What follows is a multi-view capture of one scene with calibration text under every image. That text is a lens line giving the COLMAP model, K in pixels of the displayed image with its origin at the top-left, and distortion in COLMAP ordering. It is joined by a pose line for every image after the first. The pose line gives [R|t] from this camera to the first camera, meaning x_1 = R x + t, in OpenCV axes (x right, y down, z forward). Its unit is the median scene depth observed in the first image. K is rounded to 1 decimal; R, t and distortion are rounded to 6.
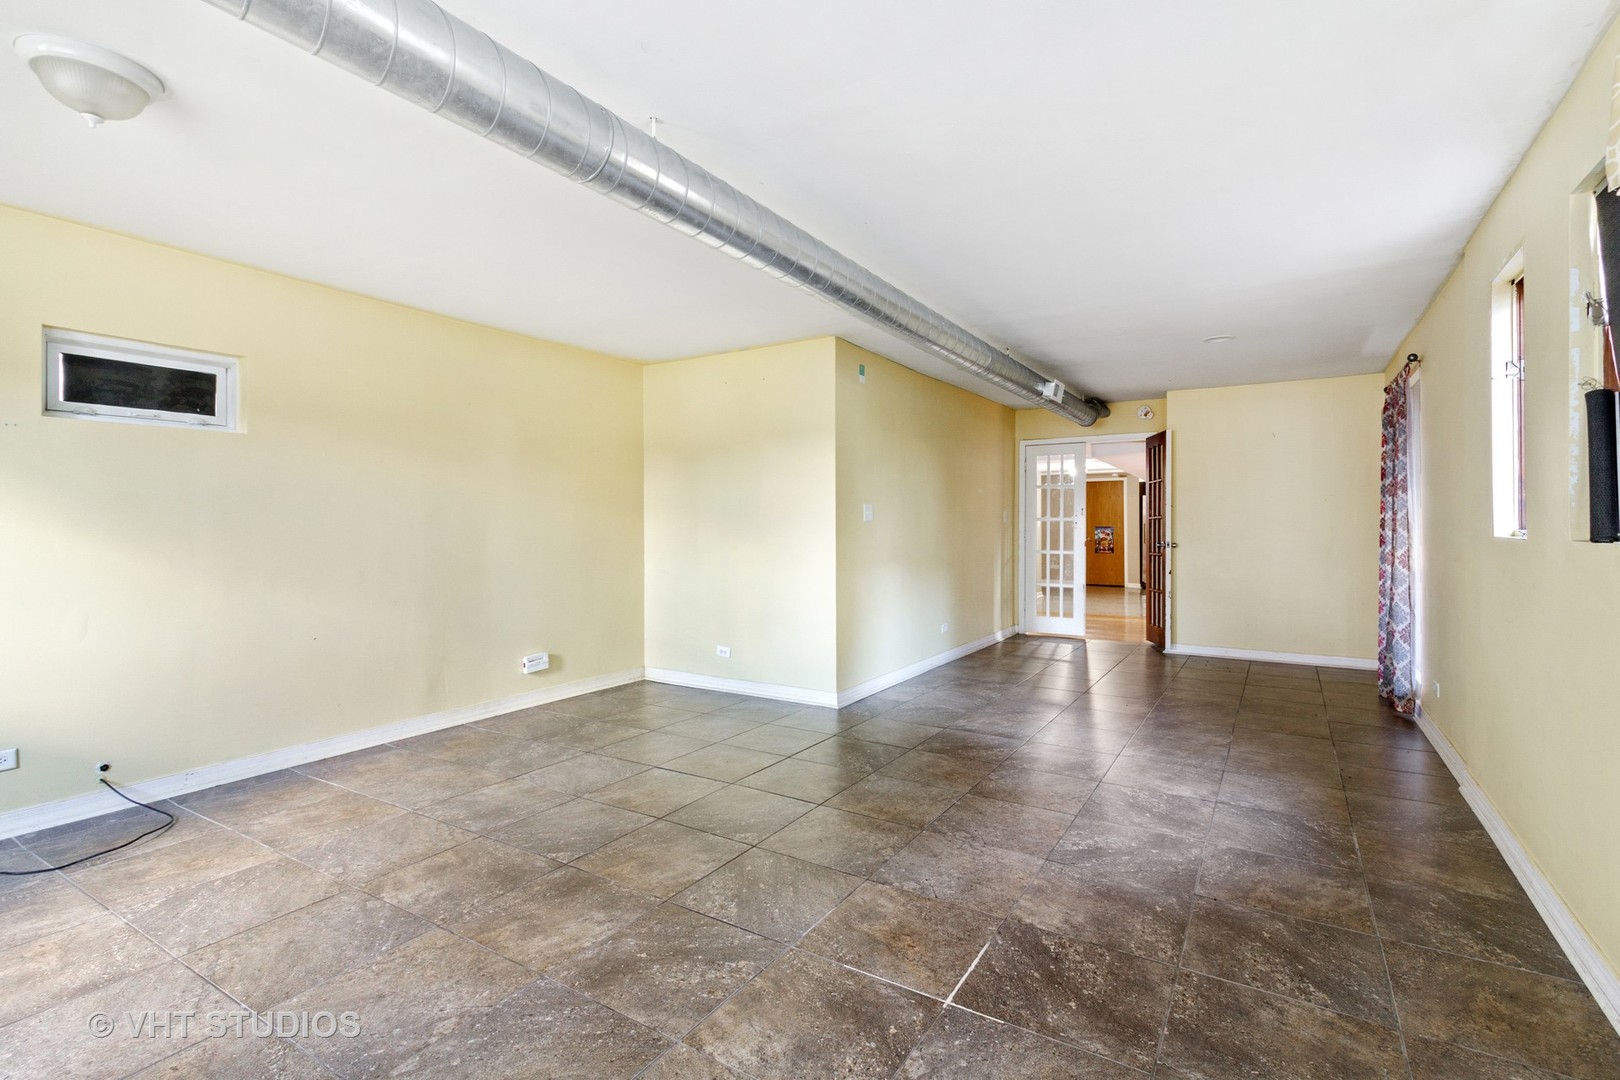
lens RADIAL K [[749.5, 0, 805.4], [0, 749.5, 527.4], [0, 0, 1]] dist [0.009307, 0.000337]
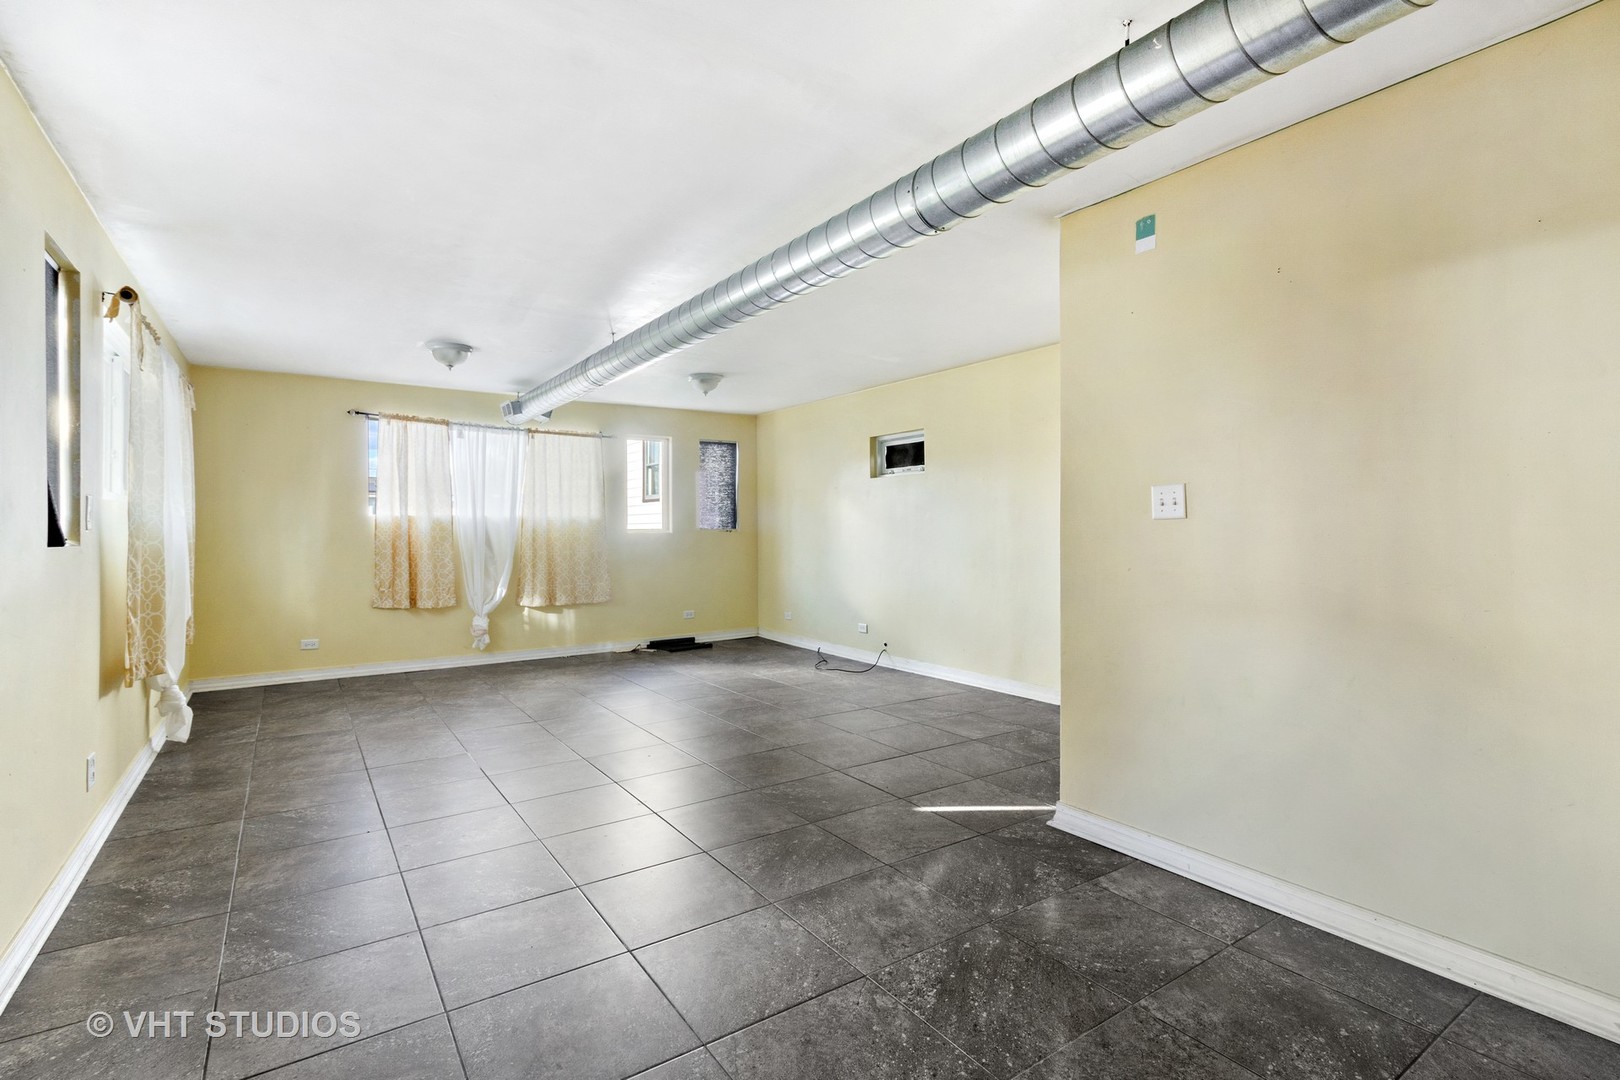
lens RADIAL K [[749.5, 0, 805.4], [0, 749.5, 527.4], [0, 0, 1]] dist [0.009307, 0.000337]
pose [[-0.391221, 0.001831, -0.920295, 1.086678], [0.000838, 0.999998, 0.001633, -0.007067], [0.920296, -0.000132, -0.391222, 1.662743]]
